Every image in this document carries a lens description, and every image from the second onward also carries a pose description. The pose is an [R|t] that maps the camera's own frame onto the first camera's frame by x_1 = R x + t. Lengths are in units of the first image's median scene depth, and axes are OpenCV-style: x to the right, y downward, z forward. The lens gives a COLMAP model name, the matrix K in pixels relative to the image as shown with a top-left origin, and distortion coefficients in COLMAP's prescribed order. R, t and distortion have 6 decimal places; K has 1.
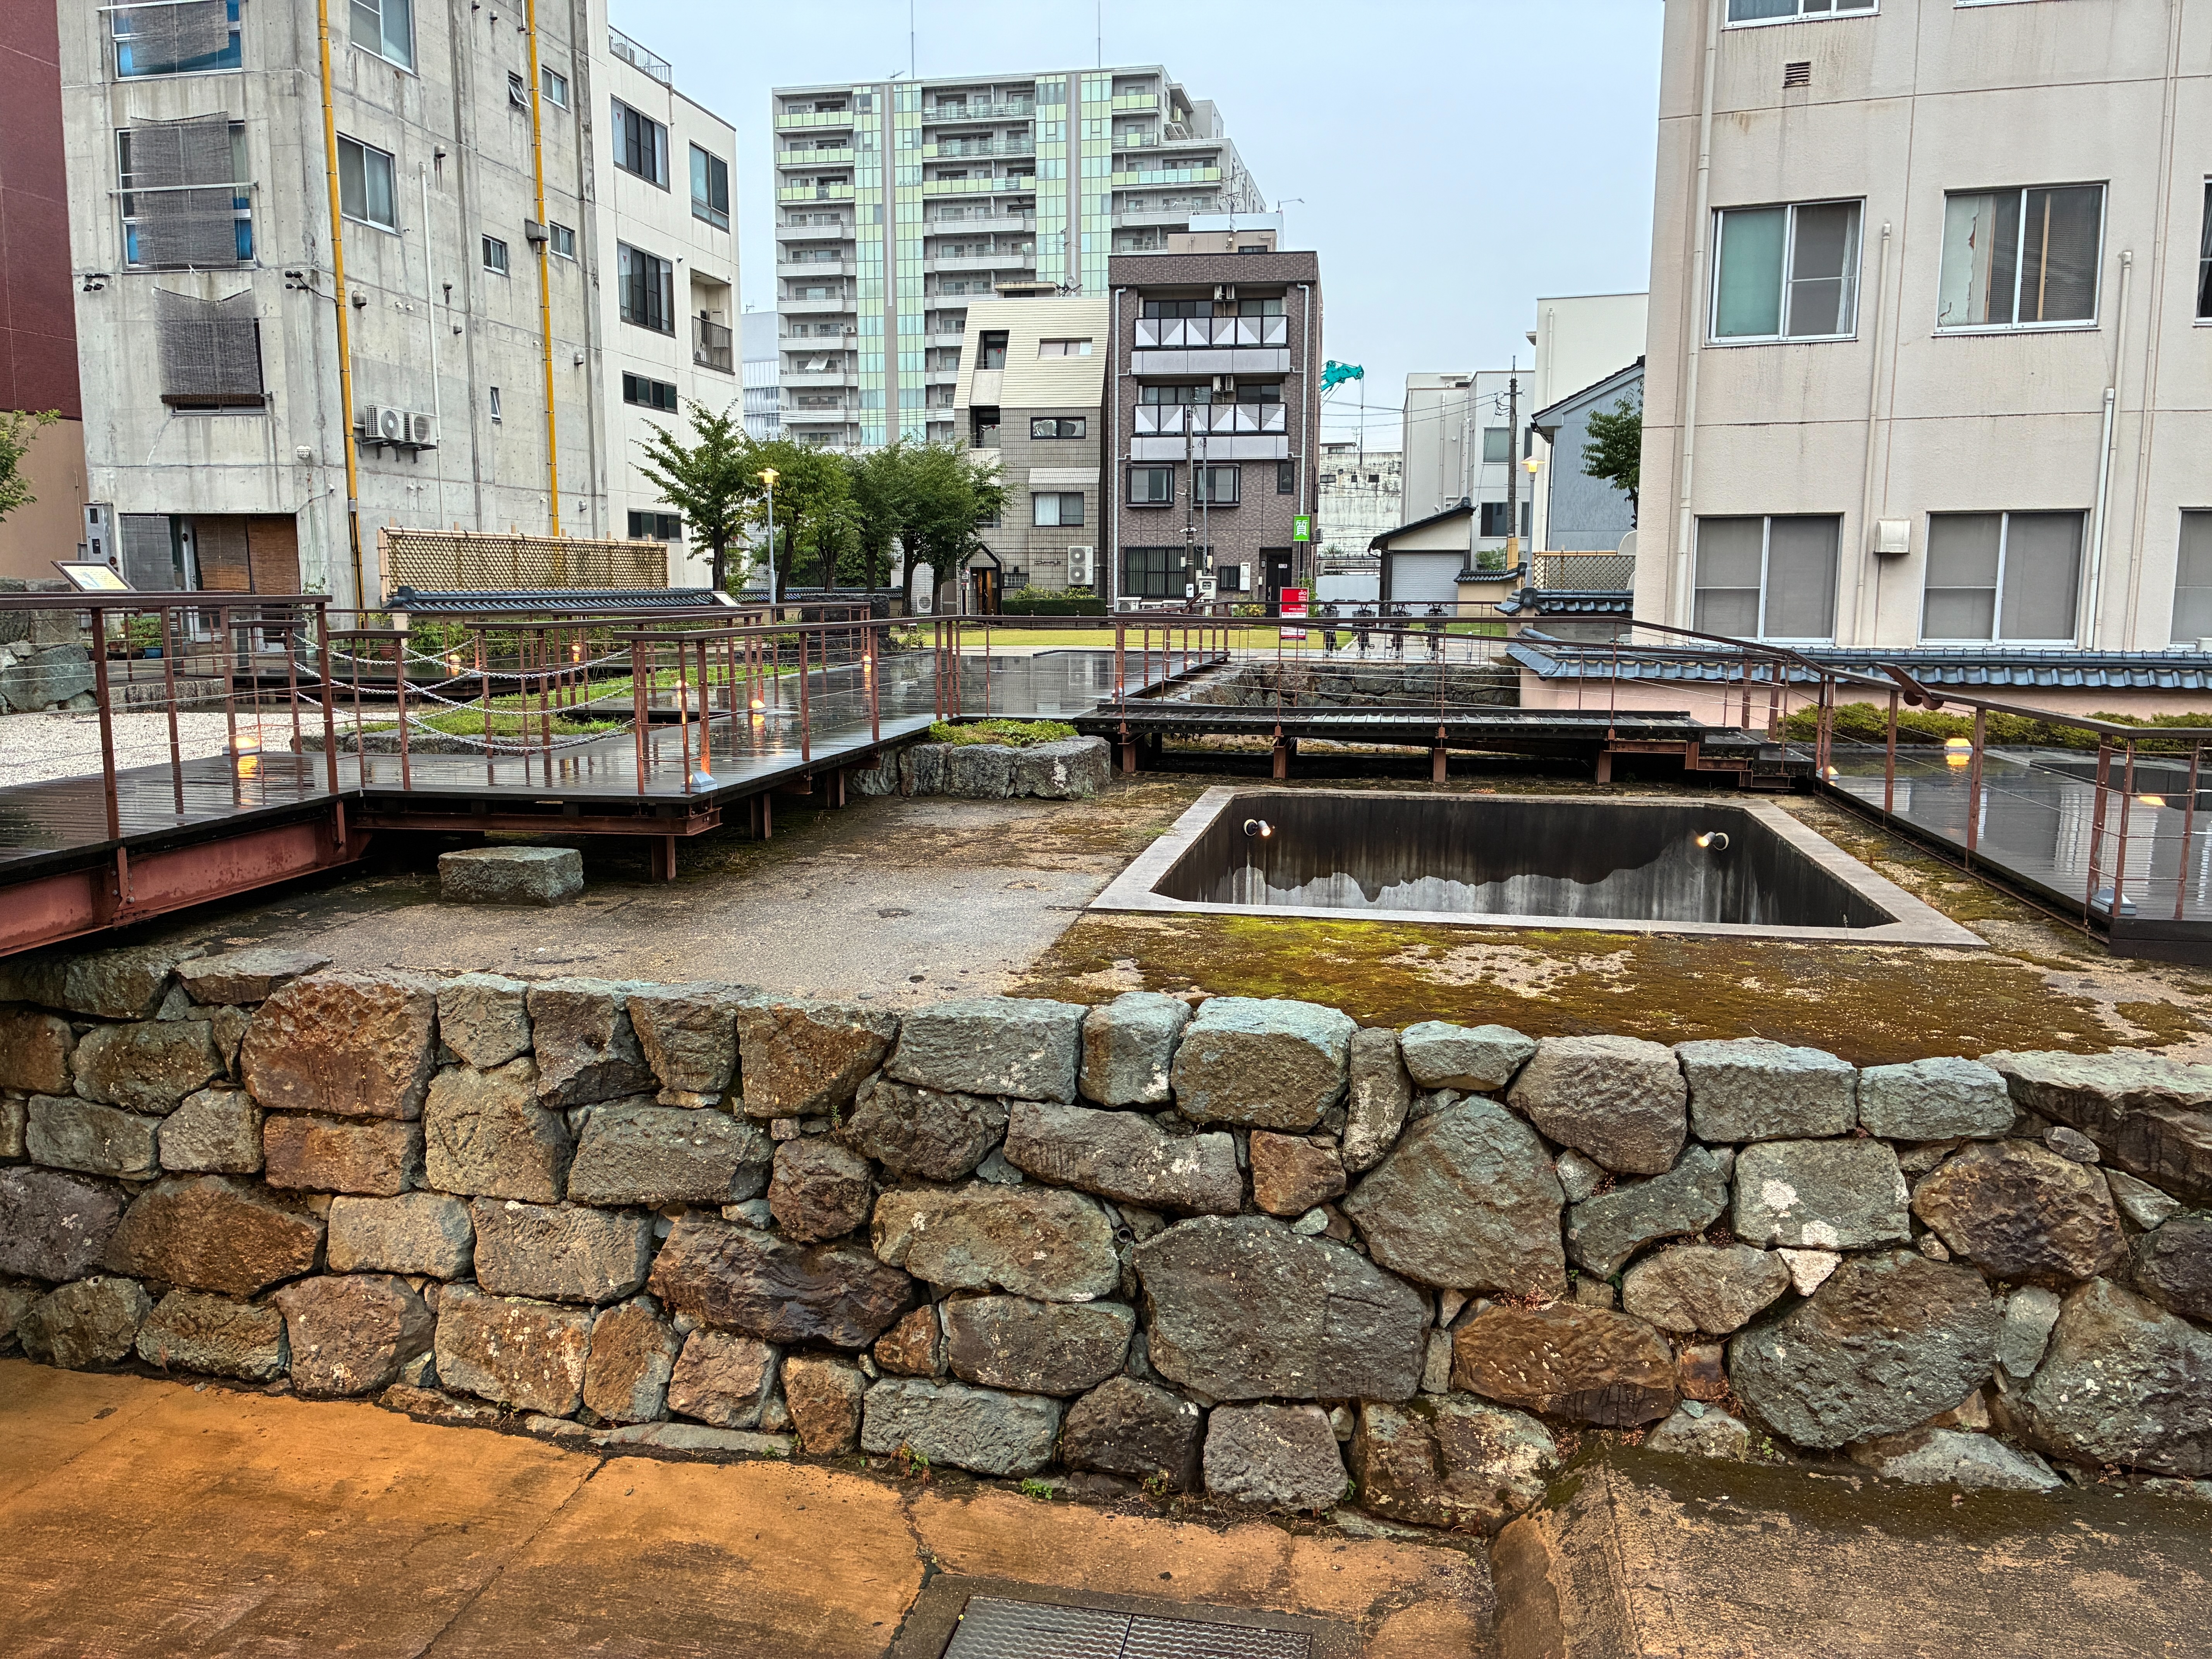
lens RADIAL K [[1689.0, 0, 1094.7], [0, 1689.0, 831.7], [0, 0, 1]] dist [0.098130, -0.153600]
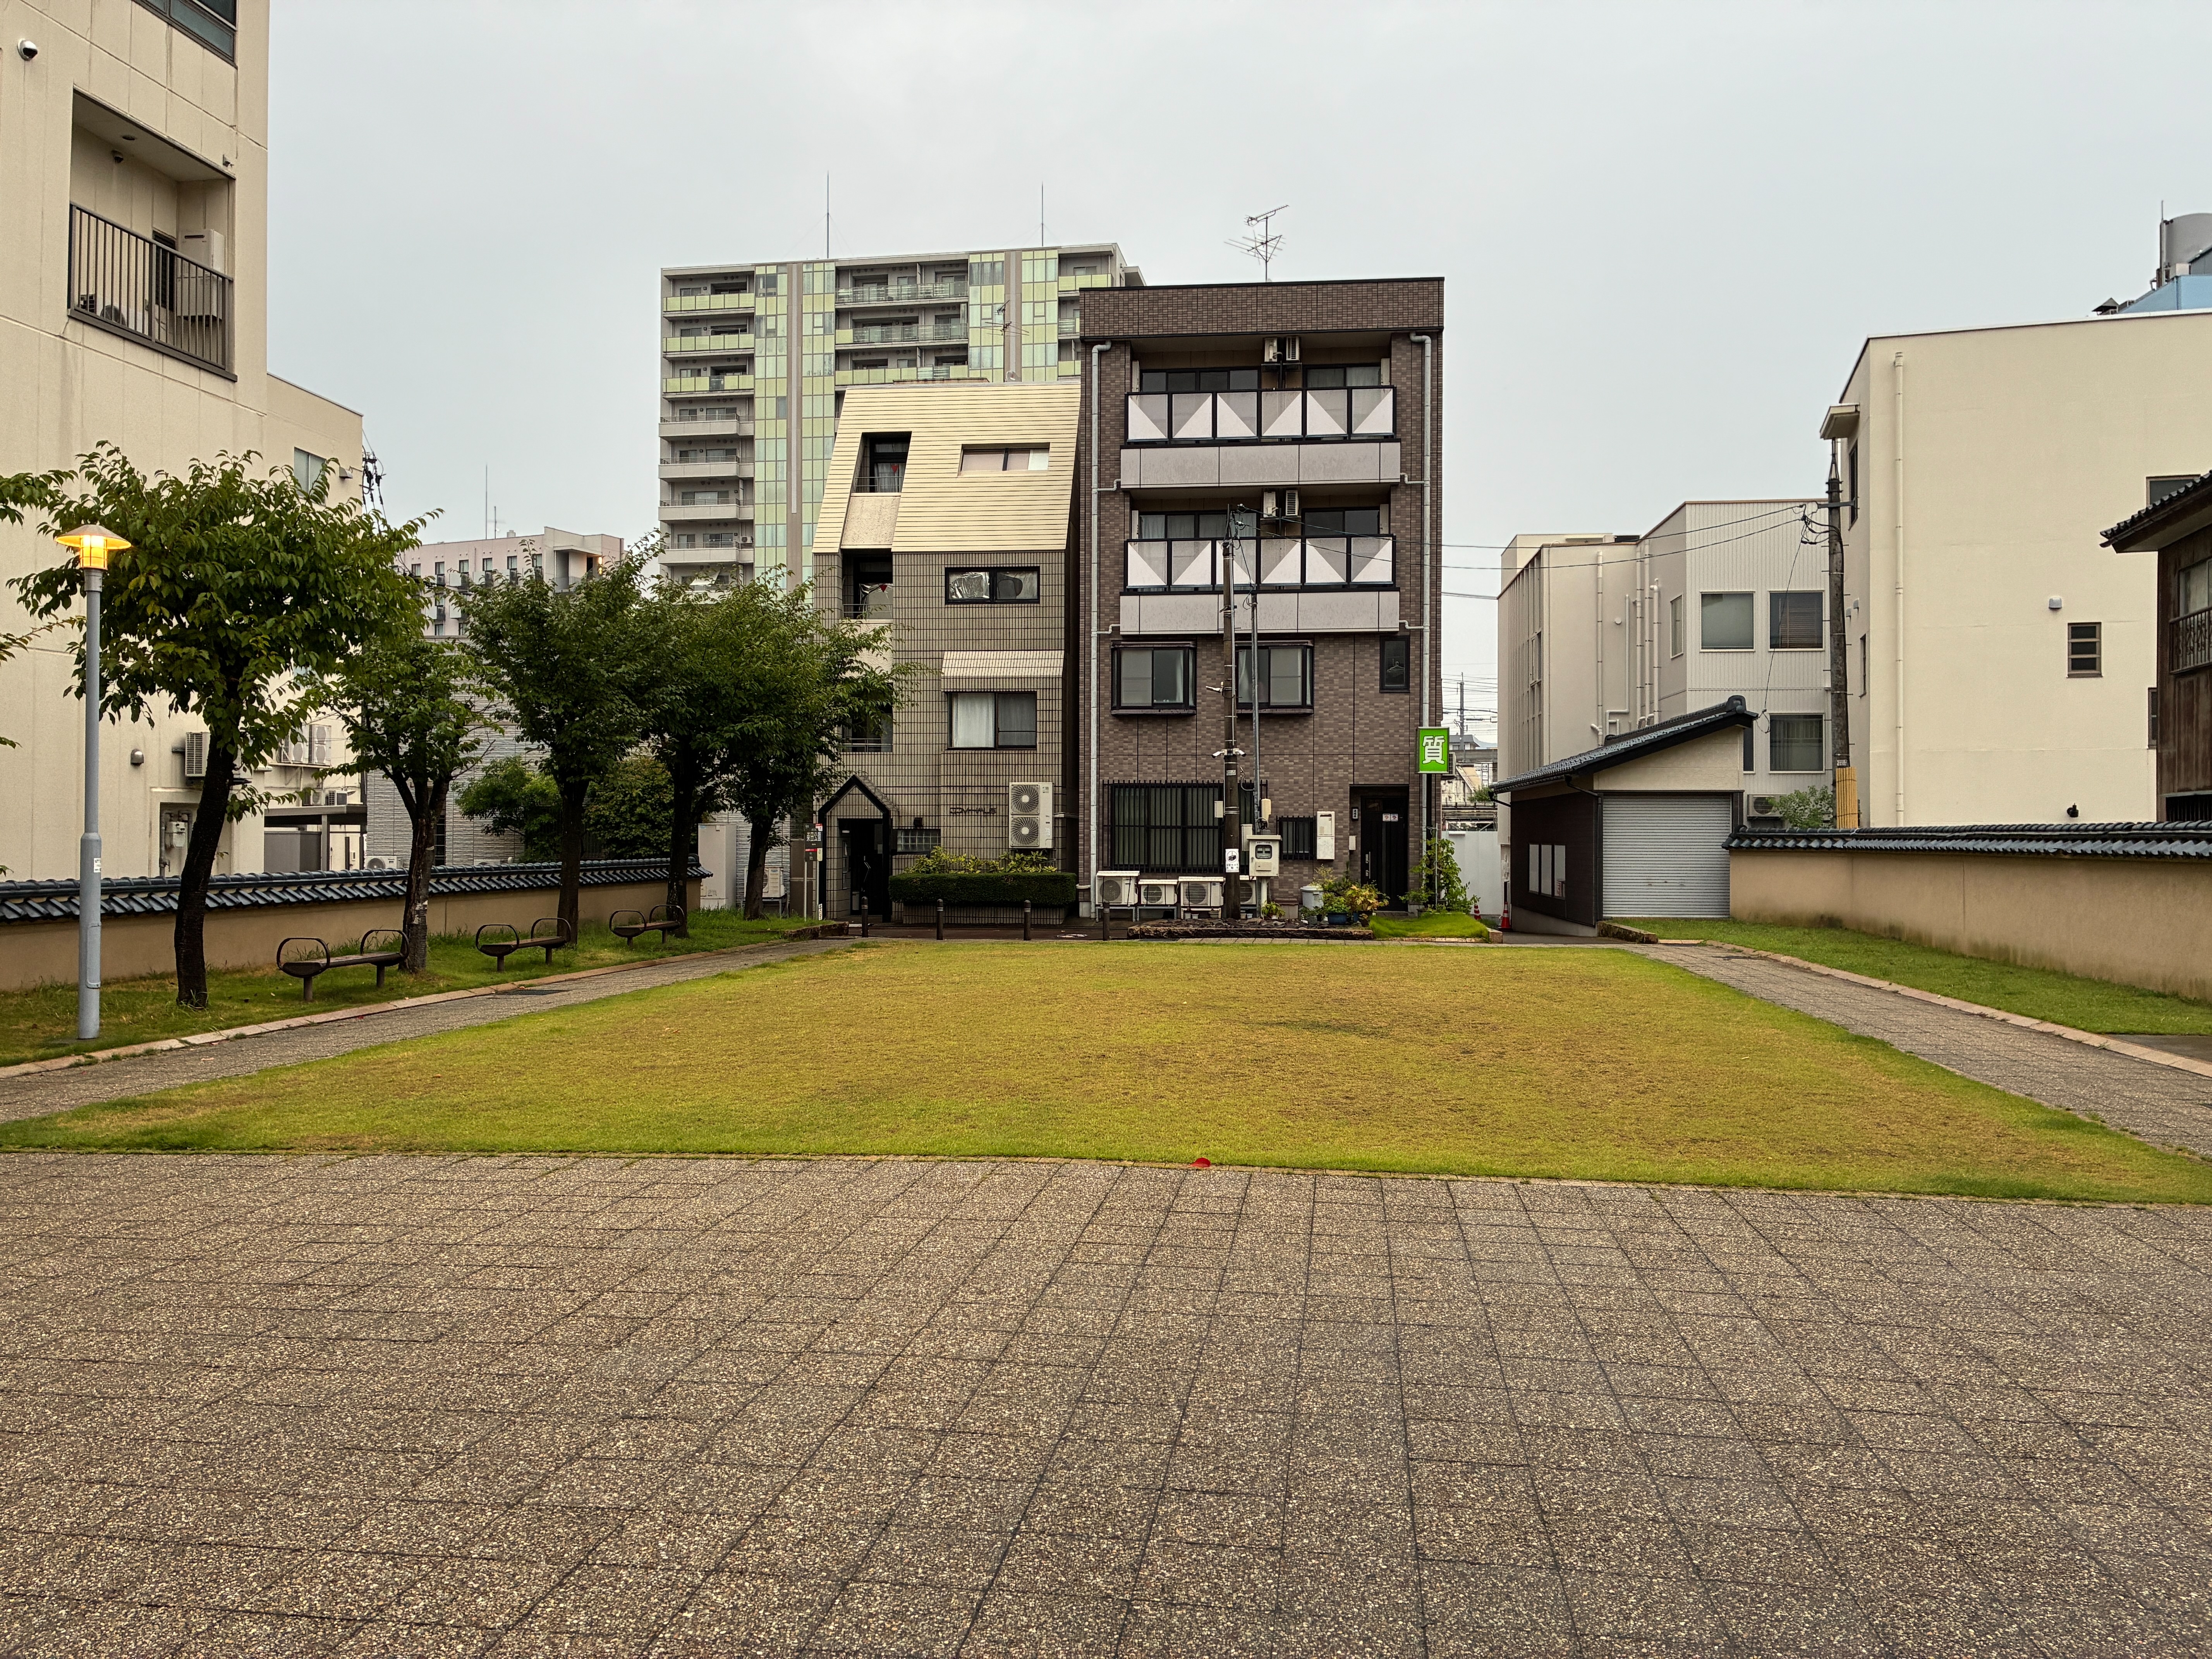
lens RADIAL K [[1689.0, 0, 1094.7], [0, 1689.0, 831.7], [0, 0, 1]] dist [0.098130, -0.153600]
pose [[0.999275, 0.000984, 0.038053, -0.008484], [0.004584, 0.989280, -0.145960, -0.068648], [-0.037789, 0.146029, 0.988558, 0.436587]]
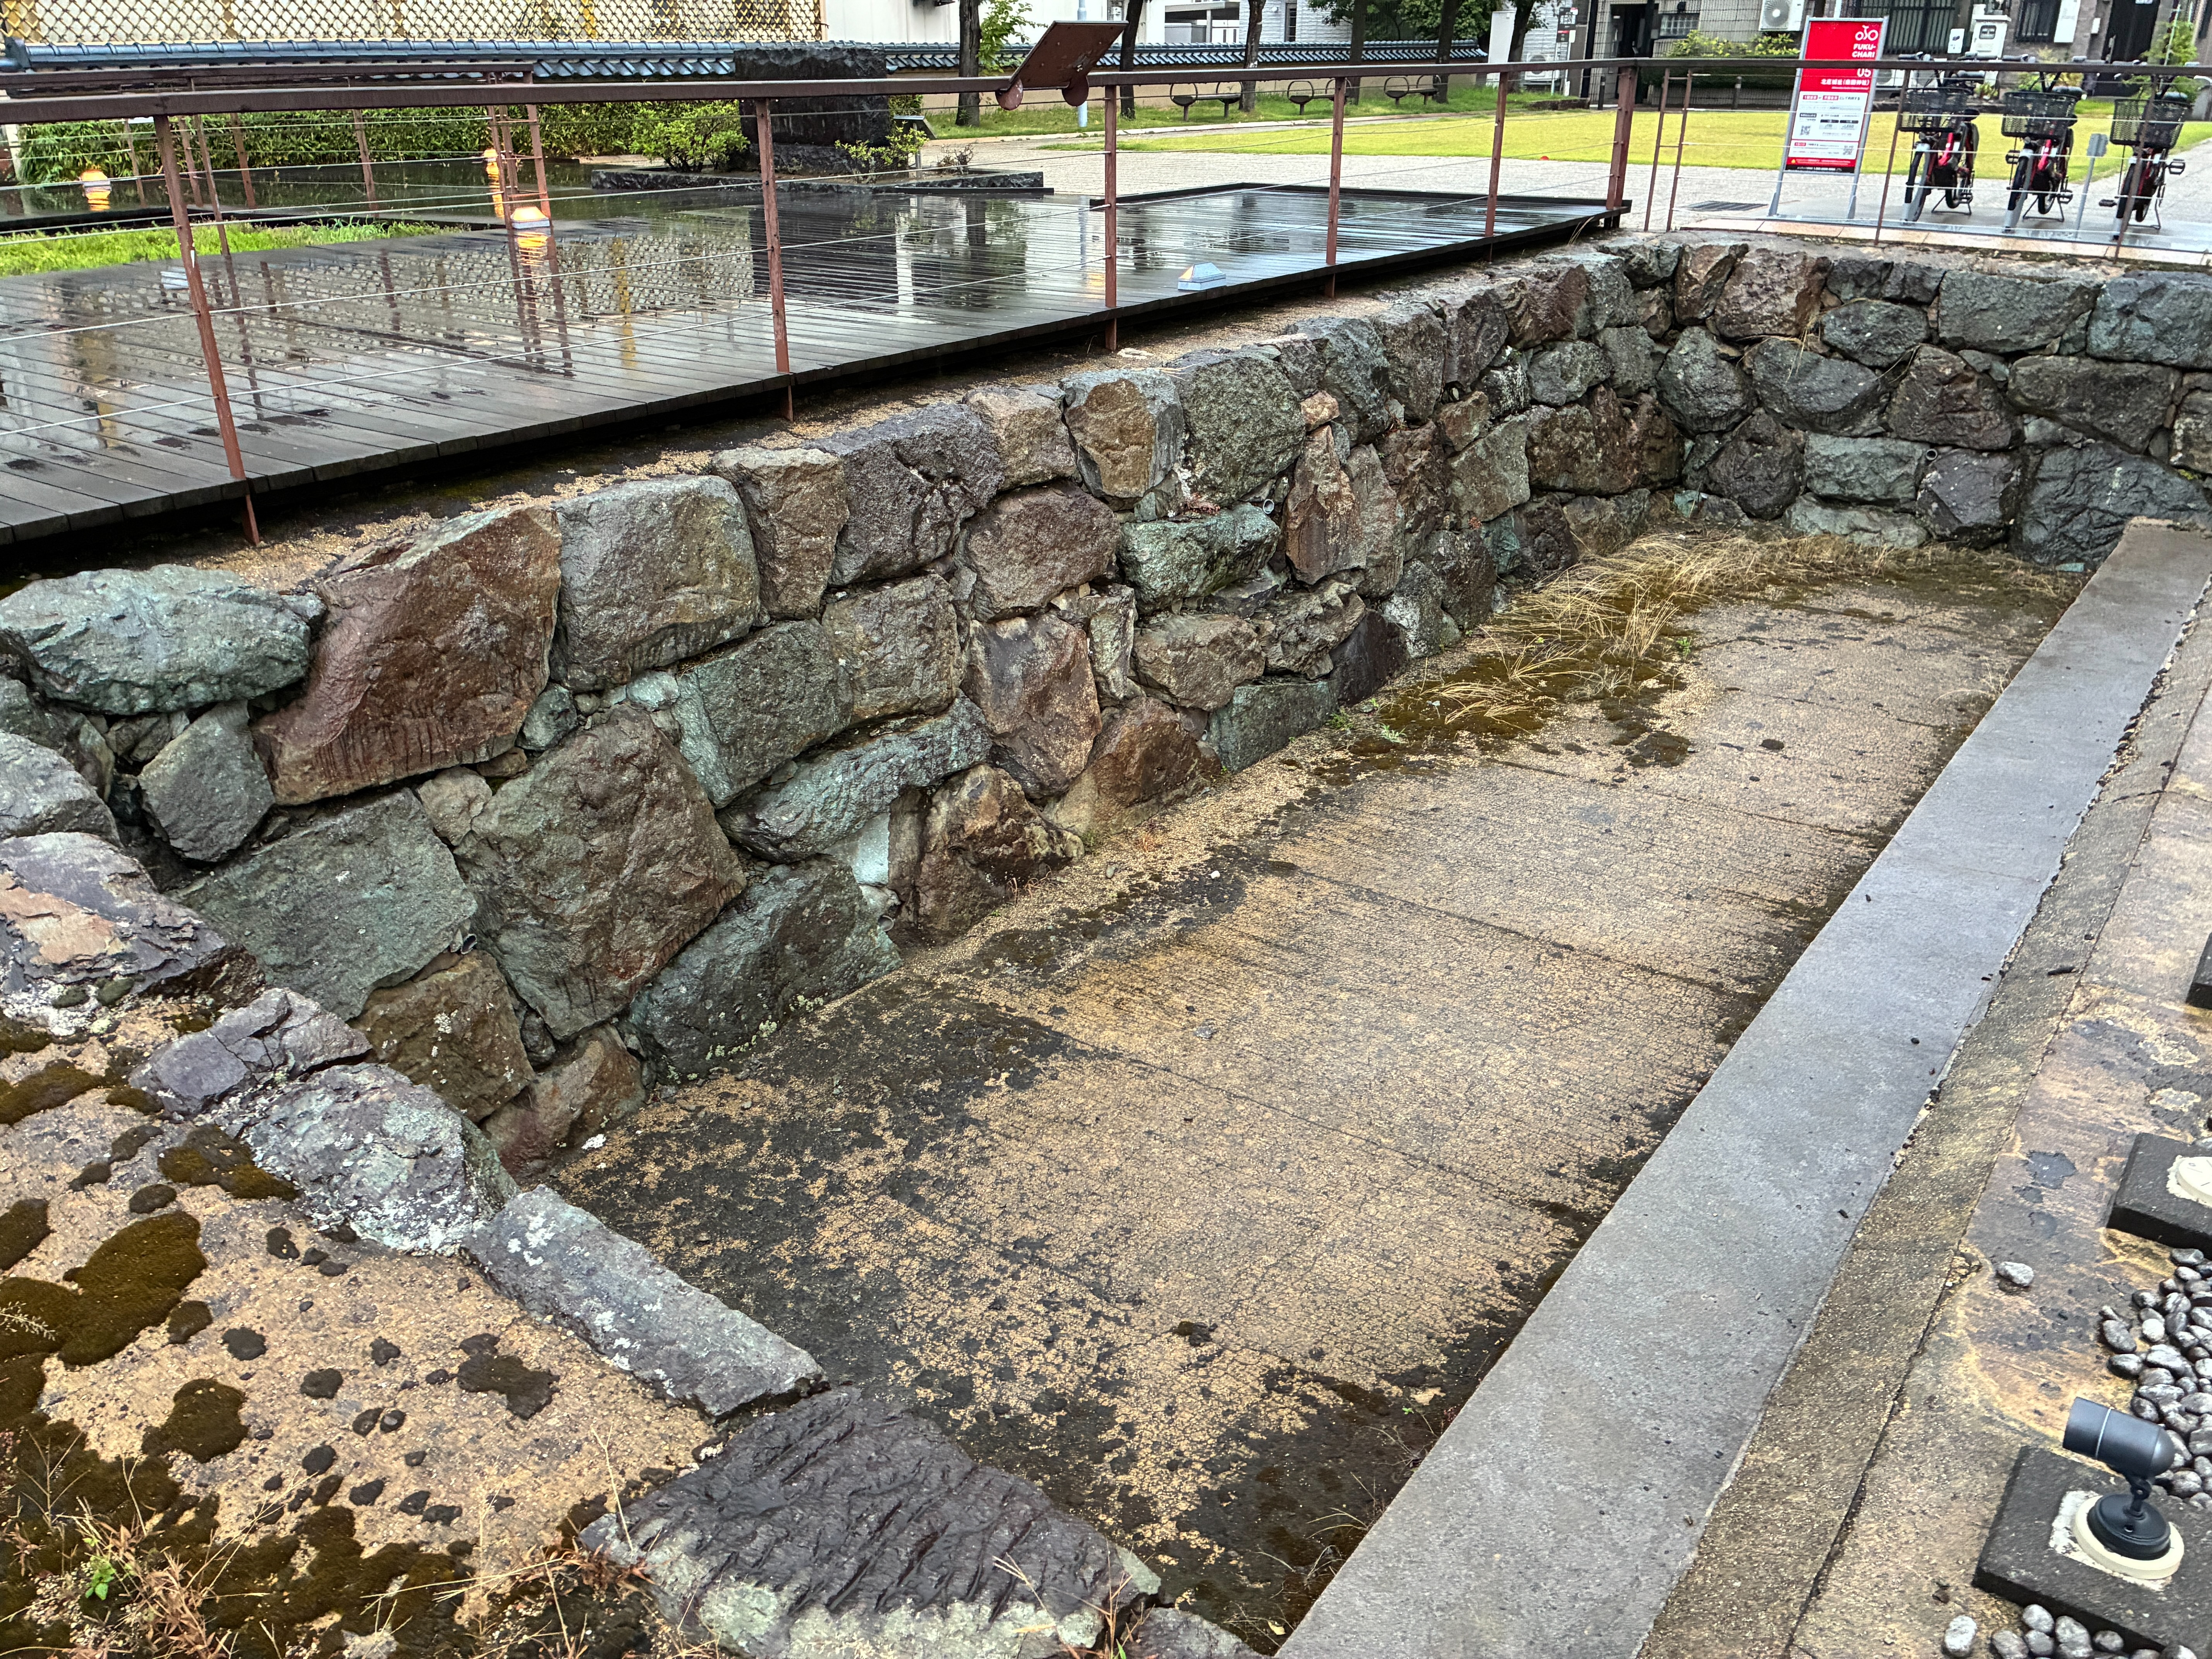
lens RADIAL K [[1699.6, 0, 1087.1], [0, 1699.6, 826.8], [0, 0, 1]] dist [0.058082, -0.076009]
pose [[0.898045, 0.178798, -0.401930, 0.070198], [-0.058574, 0.954141, 0.293573, -0.036226], [0.435987, -0.240098, 0.867334, 0.261674]]
